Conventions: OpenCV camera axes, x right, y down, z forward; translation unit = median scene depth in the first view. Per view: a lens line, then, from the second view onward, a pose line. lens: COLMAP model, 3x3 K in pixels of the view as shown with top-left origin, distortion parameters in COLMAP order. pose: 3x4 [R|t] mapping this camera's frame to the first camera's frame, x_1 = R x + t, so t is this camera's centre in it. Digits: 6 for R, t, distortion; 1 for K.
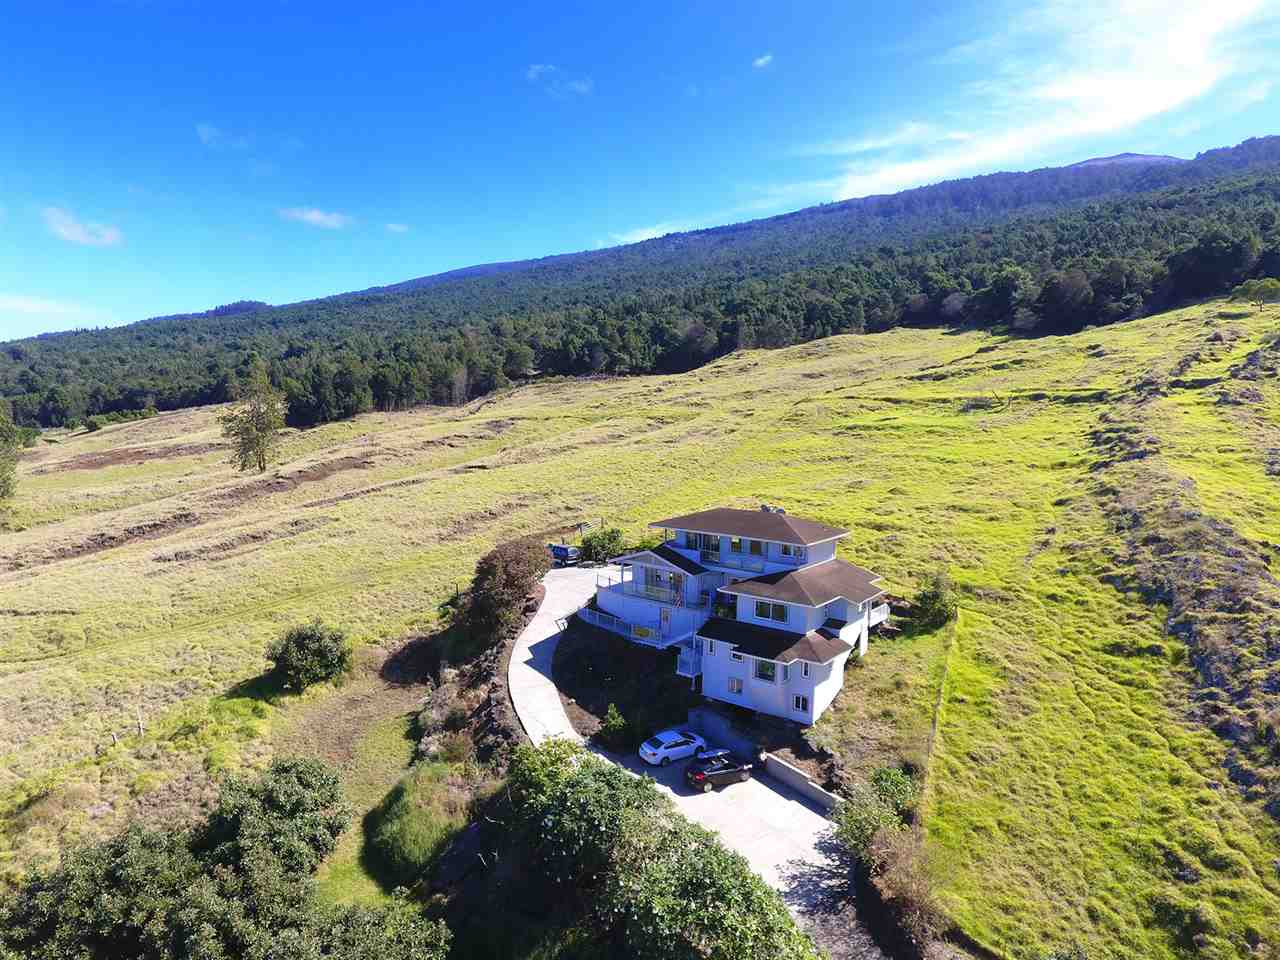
lens RADIAL K [[894.8, 0, 639.7], [0, 894.8, 479.4], [0, 0, 1]] dist [-0.007664, 0.001556]
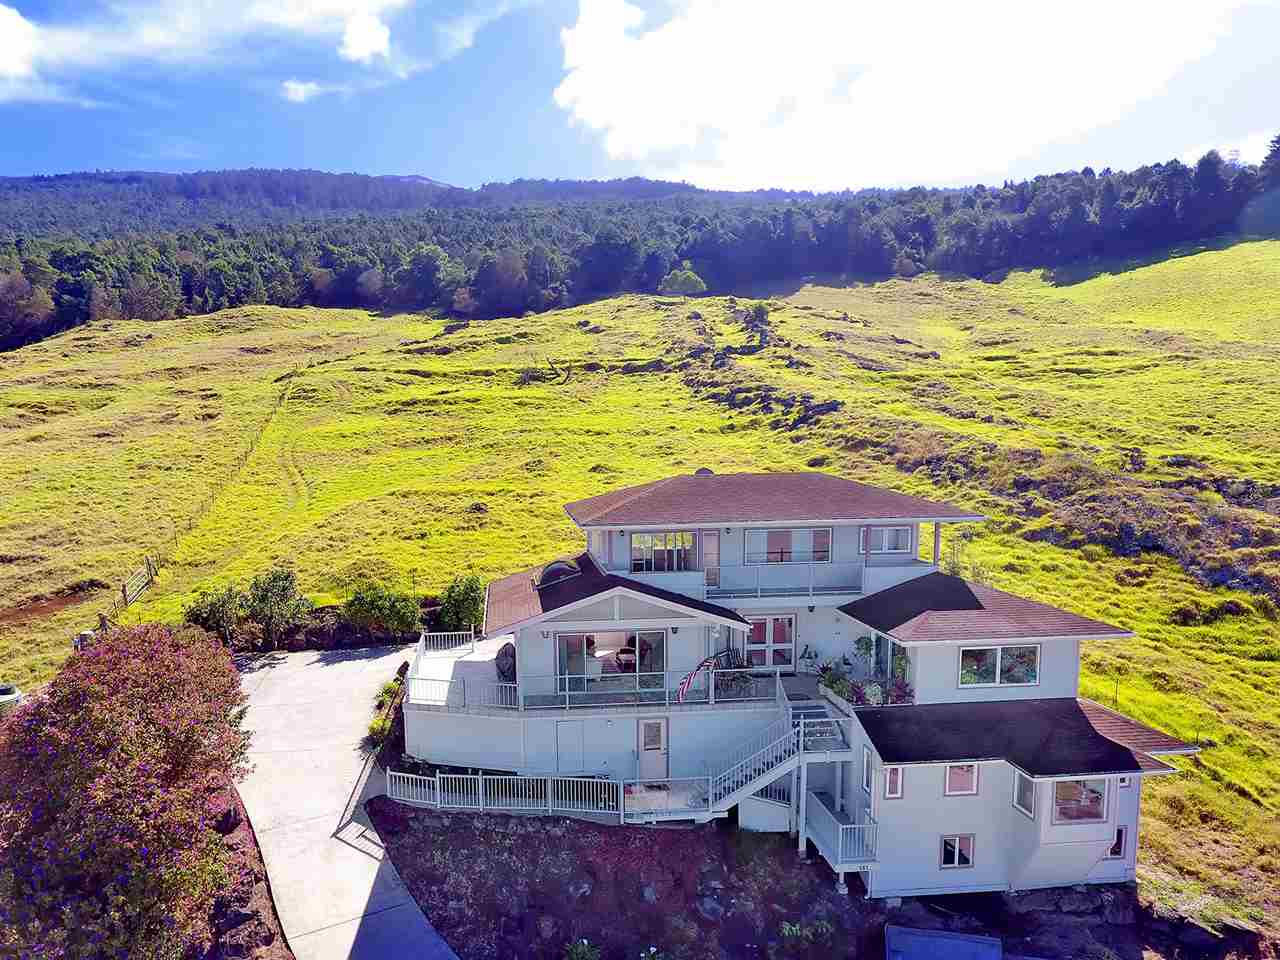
lens RADIAL K [[894.8, 0, 658.6], [0, 894.8, 546.7], [0, 0, 1]] dist [-0.007664, 0.001556]
pose [[0.708943, -0.119615, 0.695048, -0.093235], [0.090590, 0.992793, 0.078454, 0.012519], [-0.699423, 0.007346, 0.714670, 0.266069]]
